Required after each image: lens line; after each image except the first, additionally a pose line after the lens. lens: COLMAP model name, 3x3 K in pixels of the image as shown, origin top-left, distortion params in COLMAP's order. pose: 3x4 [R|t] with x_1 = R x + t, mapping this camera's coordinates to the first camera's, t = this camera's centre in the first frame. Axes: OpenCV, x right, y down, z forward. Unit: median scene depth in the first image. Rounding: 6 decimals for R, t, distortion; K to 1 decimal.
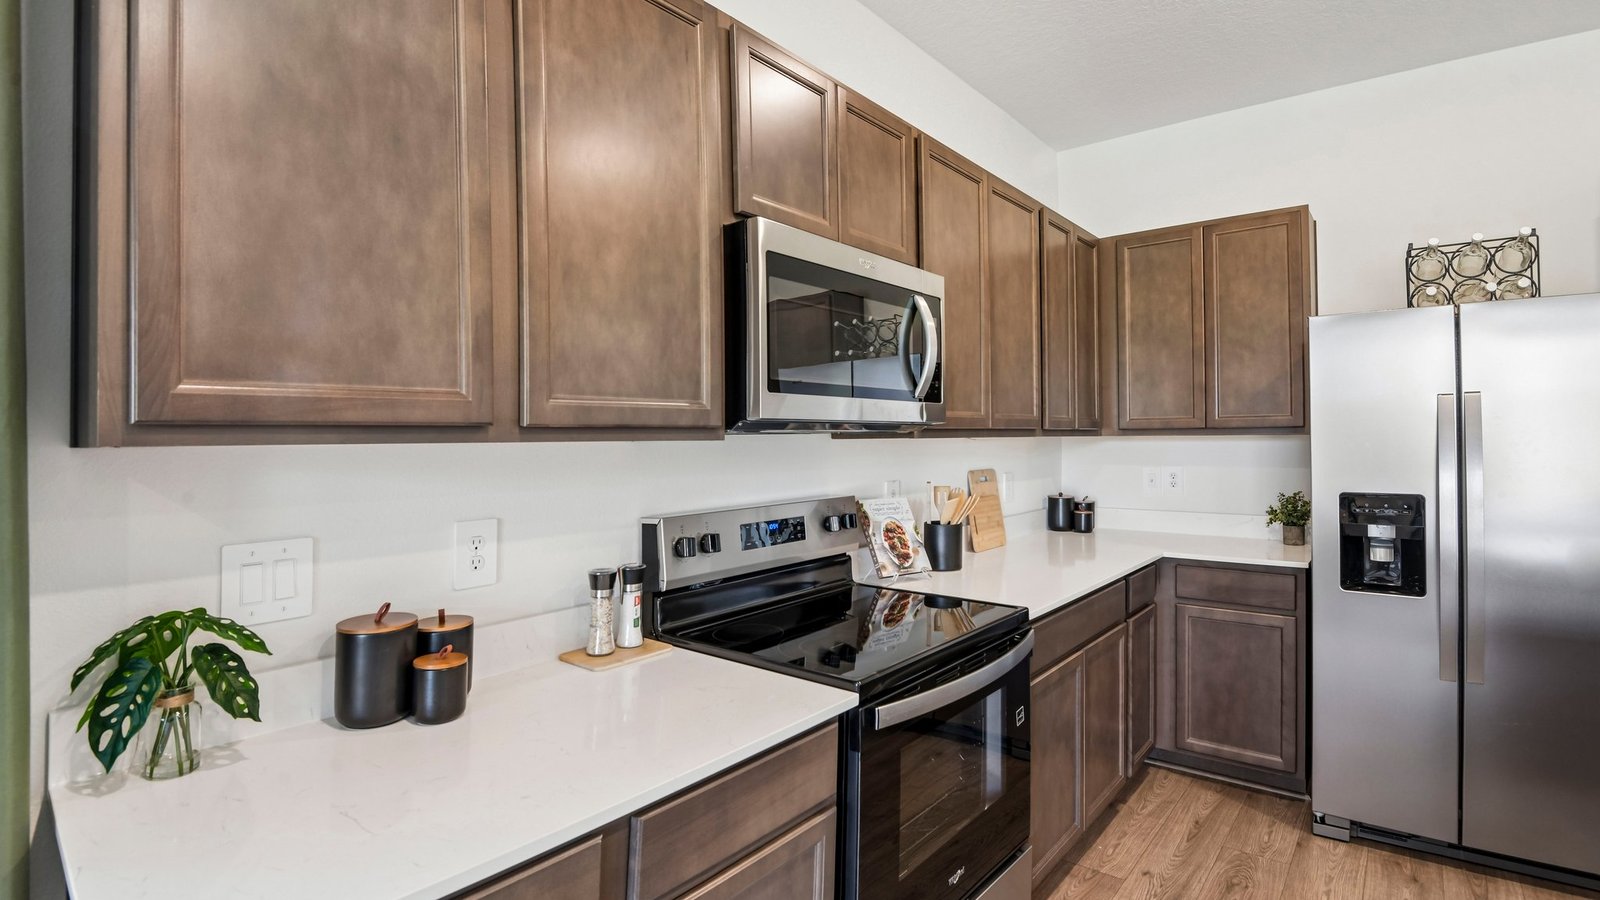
lens RADIAL K [[746.2, 0, 793.1], [0, 746.2, 439.1], [0, 0, 1]] dist [-0.024658, -0.011381]
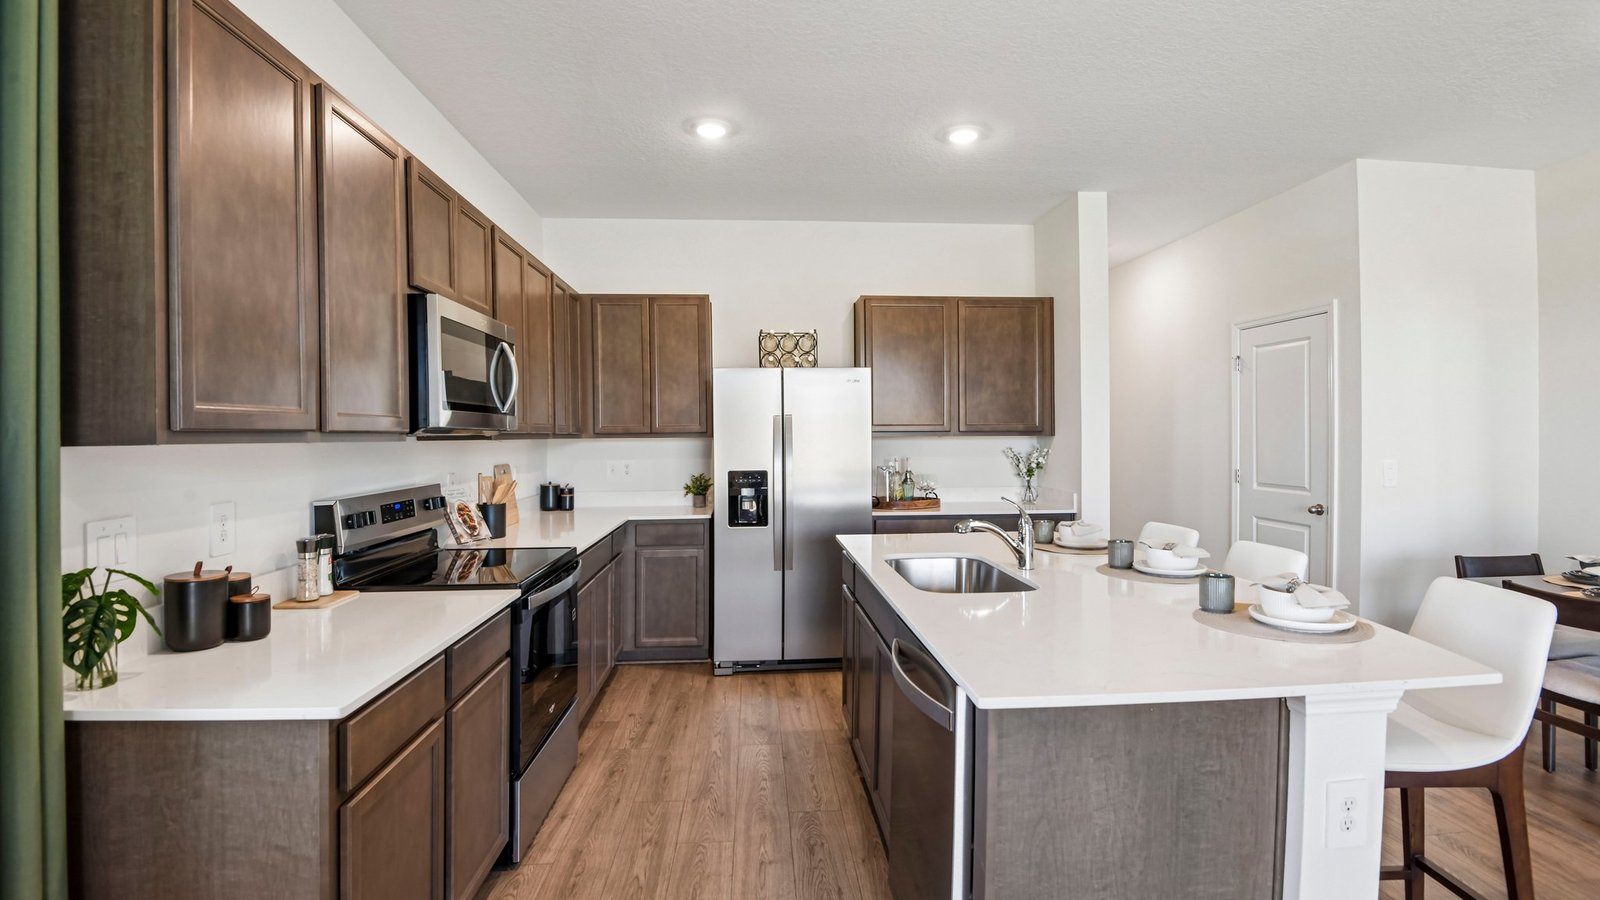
lens RADIAL K [[746.2, 0, 784.4], [0, 746.2, 443.0], [0, 0, 1]] dist [-0.024658, -0.011381]
pose [[0.731249, -0.005156, 0.682091, -0.374282], [0.004105, 0.999987, 0.003158, 0.002064], [-0.682098, 0.000490, 0.731260, -0.393451]]
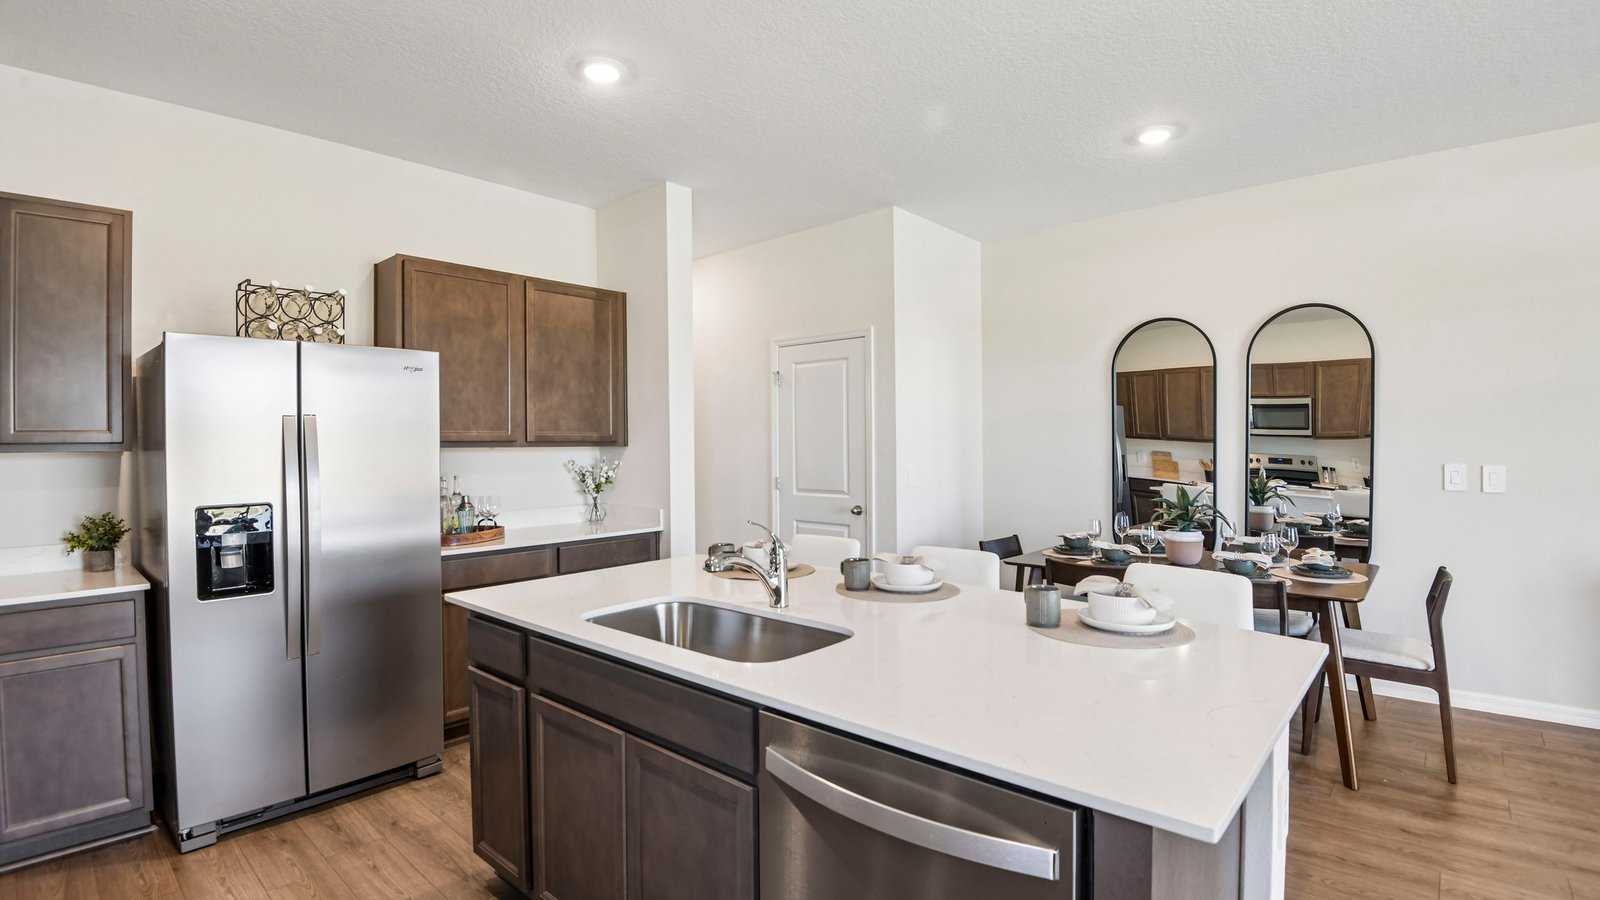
lens RADIAL K [[746.2, 0, 793.6], [0, 746.2, 443.8], [0, 0, 1]] dist [-0.024658, -0.011381]
pose [[0.035141, 0.005321, 0.999368, -0.264082], [0.014457, 0.999878, -0.005832, 0.002405], [-0.999278, 0.014653, 0.035060, 0.137966]]
